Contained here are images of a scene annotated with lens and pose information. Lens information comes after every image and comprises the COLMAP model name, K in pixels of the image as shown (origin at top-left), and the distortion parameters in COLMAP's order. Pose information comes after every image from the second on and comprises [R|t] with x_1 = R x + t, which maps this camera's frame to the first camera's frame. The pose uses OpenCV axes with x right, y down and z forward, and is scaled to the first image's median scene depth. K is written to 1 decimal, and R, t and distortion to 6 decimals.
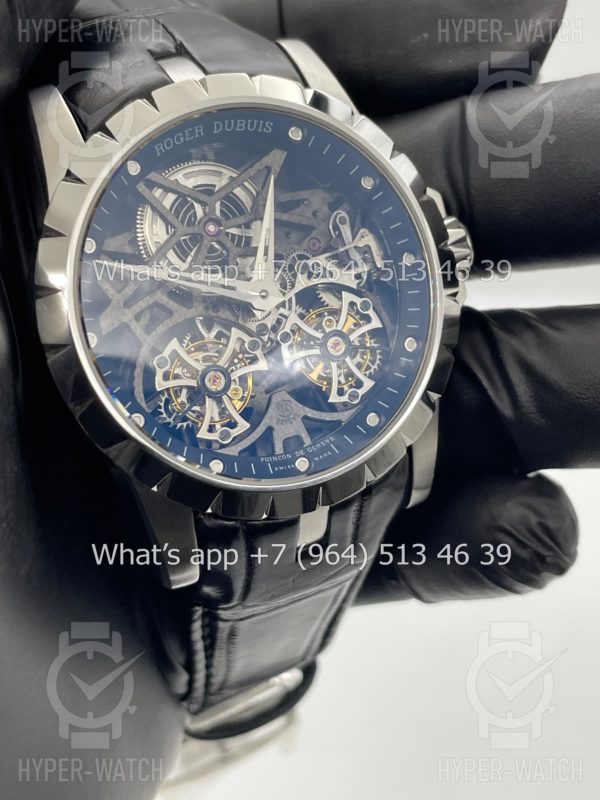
lens RADIAL K [[1266.4, 0, 300.0], [0, 1266.4, 400.0], [0, 0, 1]] dist [0.122096, -0.136173]
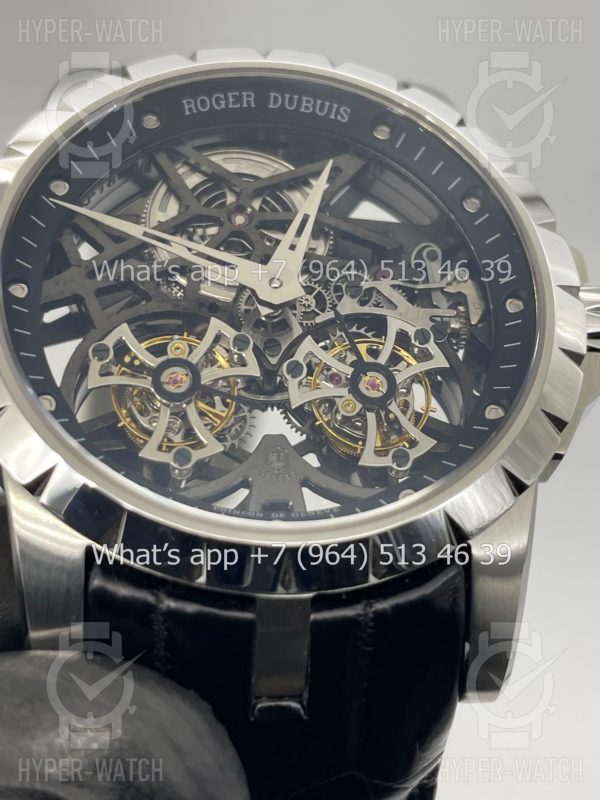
lens RADIAL K [[1266.4, 0, 300.0], [0, 1266.4, 400.0], [0, 0, 1]] dist [0.122096, -0.136173]
pose [[0.938619, 0.097858, -0.330783, 0.216366], [-0.237448, 0.878868, -0.413774, 0.251992], [0.250224, 0.466920, 0.848159, 0.433610]]
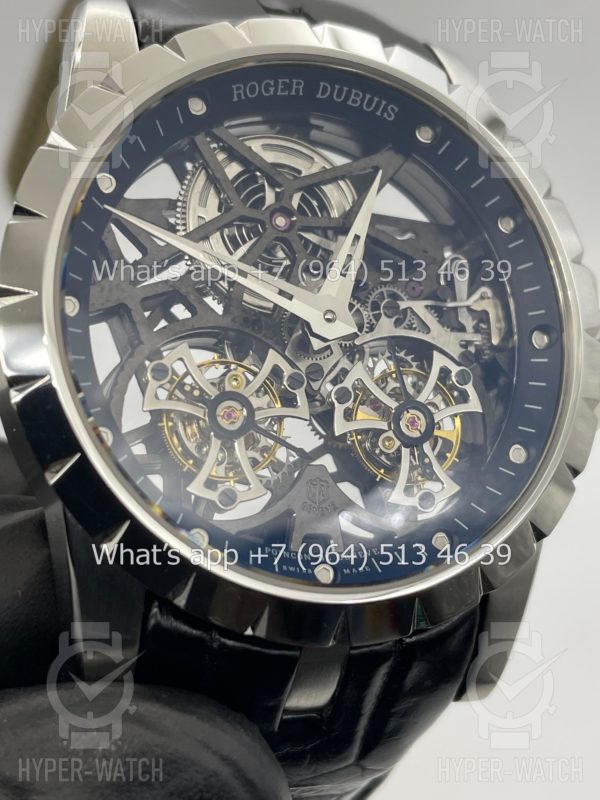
lens RADIAL K [[1266.4, 0, 300.0], [0, 1266.4, 400.0], [0, 0, 1]] dist [0.122096, -0.136173]
pose [[0.968689, 0.236189, -0.076521, 0.019298], [-0.247305, 0.945158, -0.213347, 0.109478], [0.021934, 0.225591, 0.973975, 0.326301]]
